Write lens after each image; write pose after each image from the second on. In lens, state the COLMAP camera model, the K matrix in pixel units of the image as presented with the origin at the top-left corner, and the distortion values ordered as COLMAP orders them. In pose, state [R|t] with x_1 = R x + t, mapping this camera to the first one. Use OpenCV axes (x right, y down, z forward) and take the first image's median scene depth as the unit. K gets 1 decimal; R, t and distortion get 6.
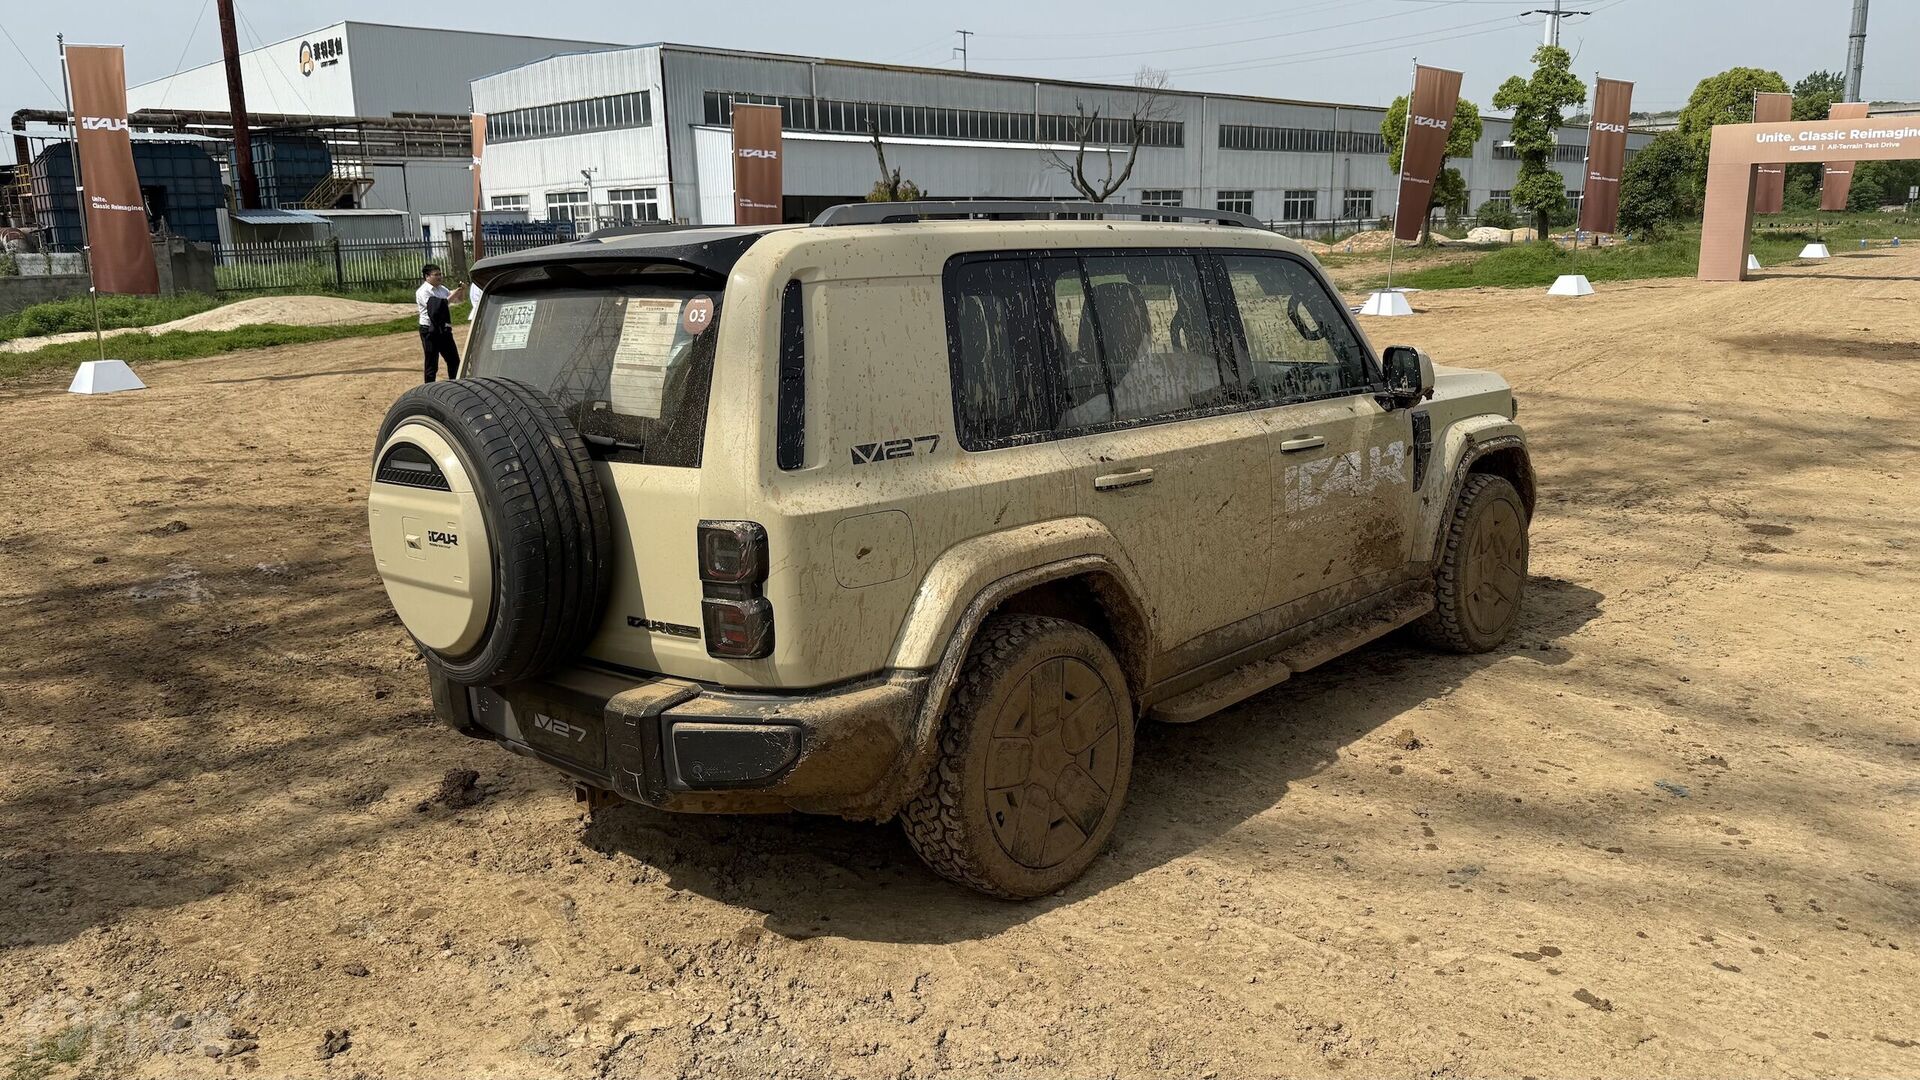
lens RADIAL K [[1267.5, 0, 960.0], [0, 1267.5, 540.0], [0, 0, 1]] dist [-0.039607, -0.006935]
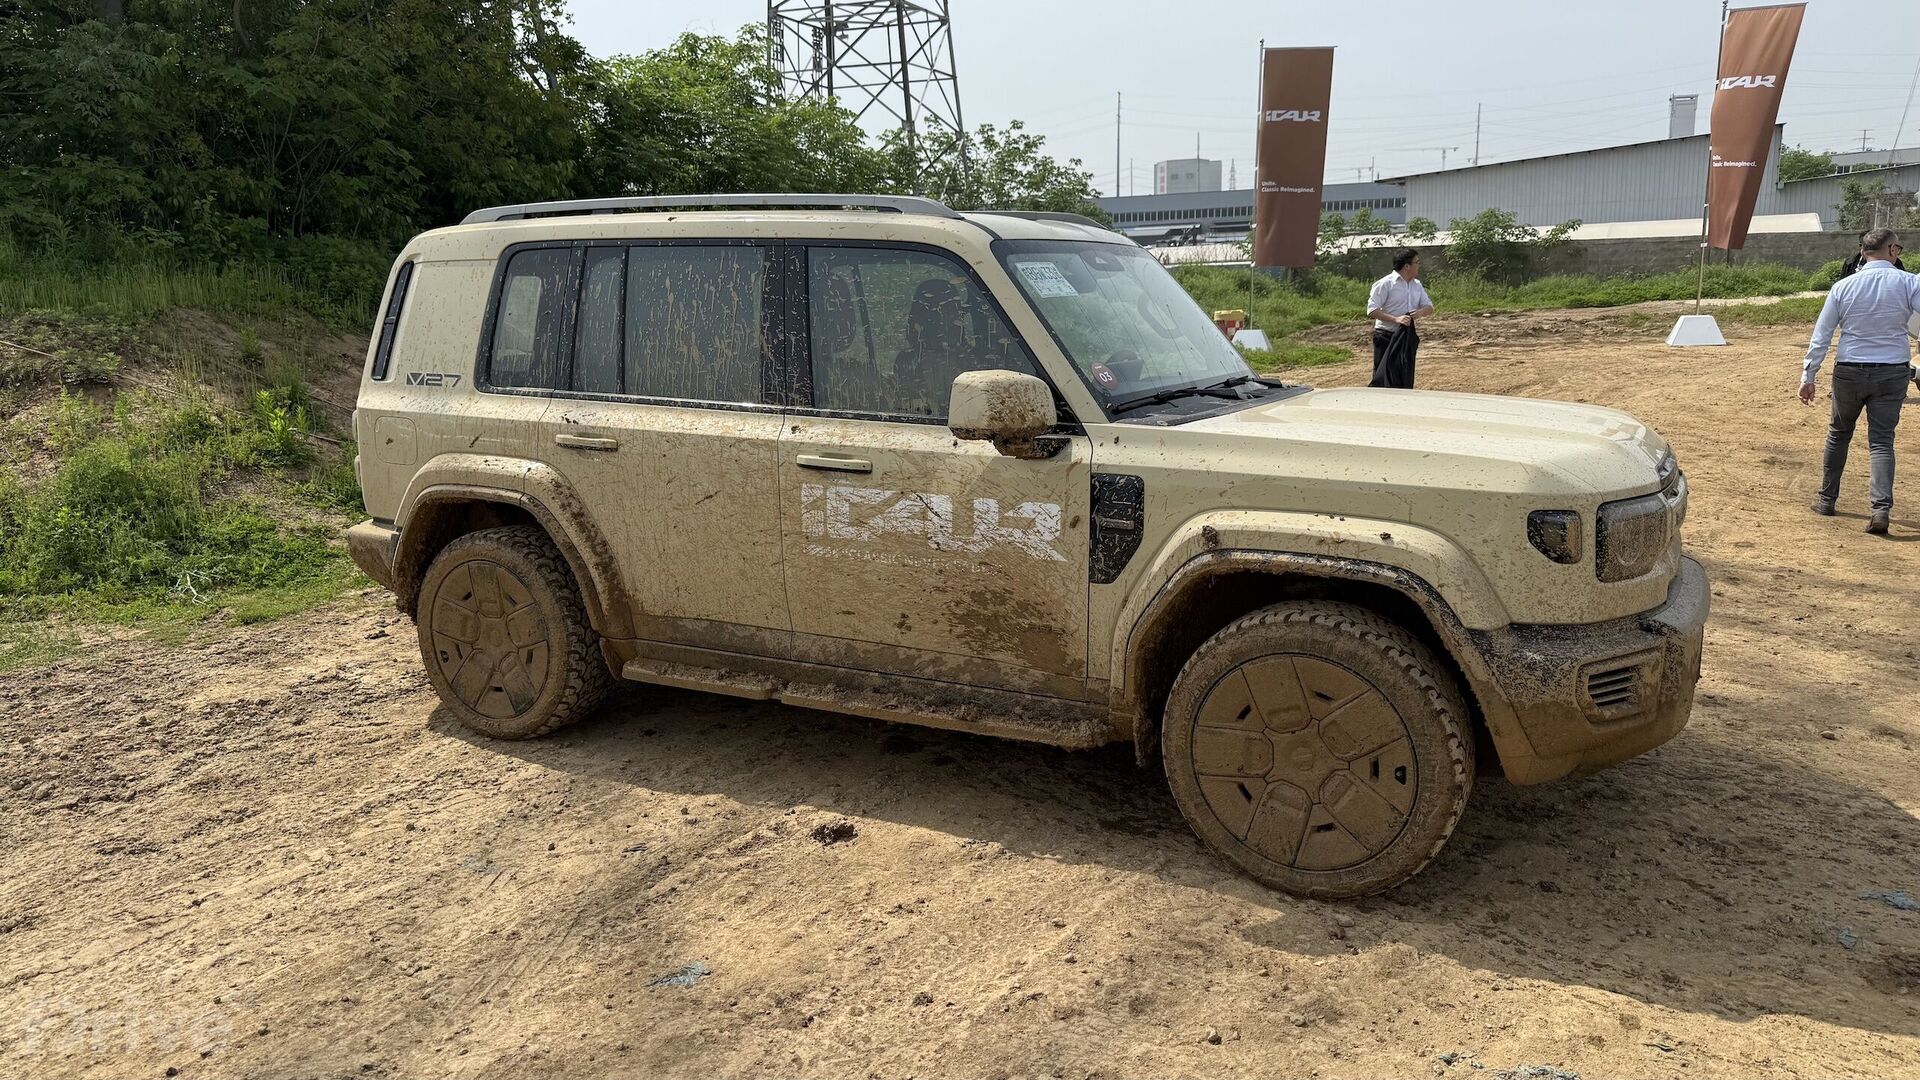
lens RADIAL K [[1264.5, 0, 967.6], [0, 1264.5, 604.1], [0, 0, 1]] dist [0.085670, -0.112229]
pose [[0.339811, 0.263035, -0.902963, 1.169759], [-0.203460, 0.957918, 0.202476, -0.186682], [0.918223, 0.114913, 0.379028, 0.781361]]
